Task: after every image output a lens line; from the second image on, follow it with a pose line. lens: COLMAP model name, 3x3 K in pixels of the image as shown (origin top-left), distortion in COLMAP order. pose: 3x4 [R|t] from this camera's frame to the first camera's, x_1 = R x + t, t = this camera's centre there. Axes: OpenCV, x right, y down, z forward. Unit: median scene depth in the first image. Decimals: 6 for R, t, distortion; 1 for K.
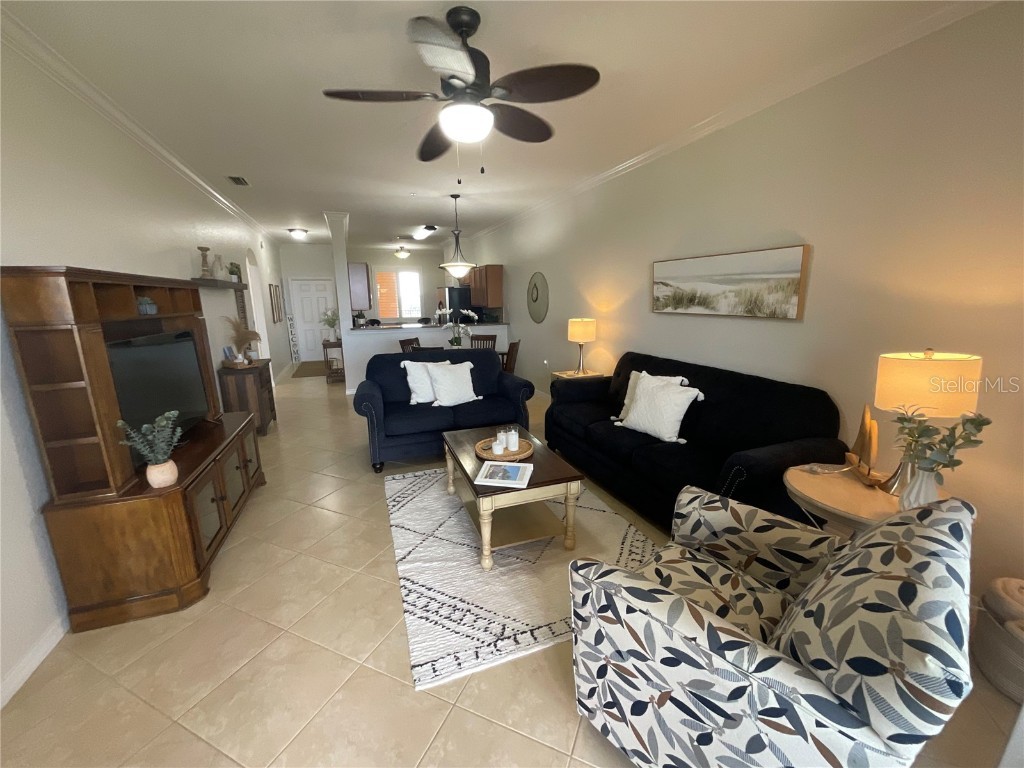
lens RADIAL K [[413.6, 0, 512.0], [0, 413.6, 384.0], [0, 0, 1]] dist [0.000629, -0.000572]
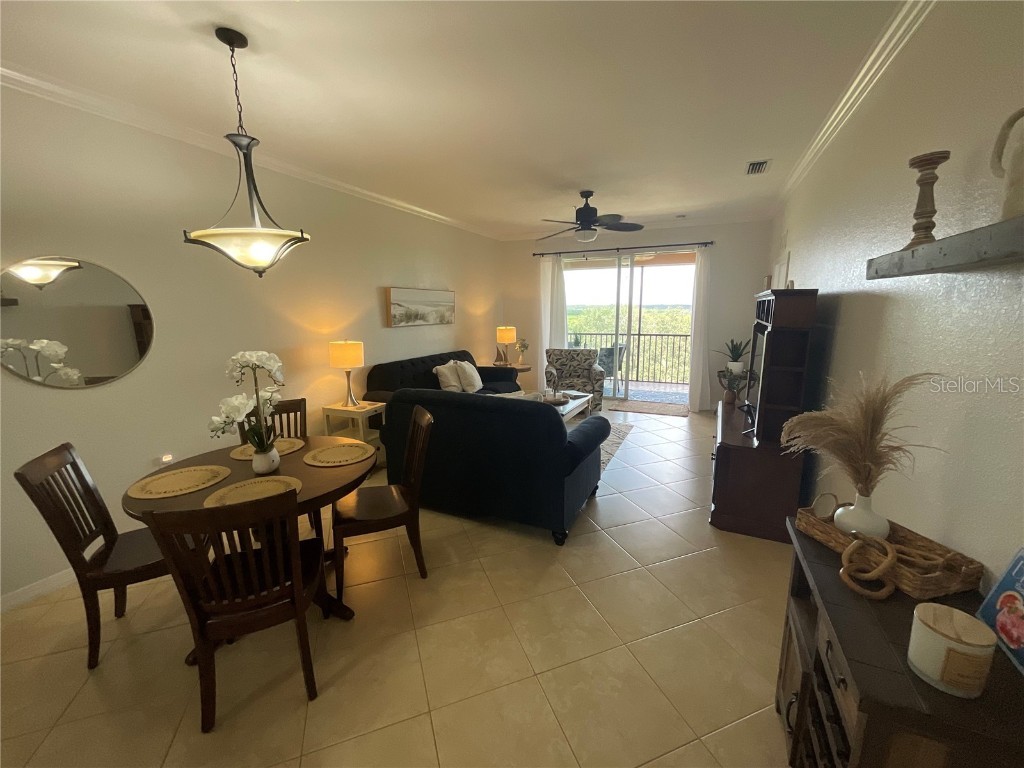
lens RADIAL K [[413.6, 0, 512.0], [0, 413.6, 384.0], [0, 0, 1]] dist [0.000629, -0.000572]
pose [[-0.719584, -0.127372, 0.682623, -0.897953], [0.141934, 0.935301, 0.324139, -0.412327], [-0.679745, 0.330133, -0.654950, 1.833455]]
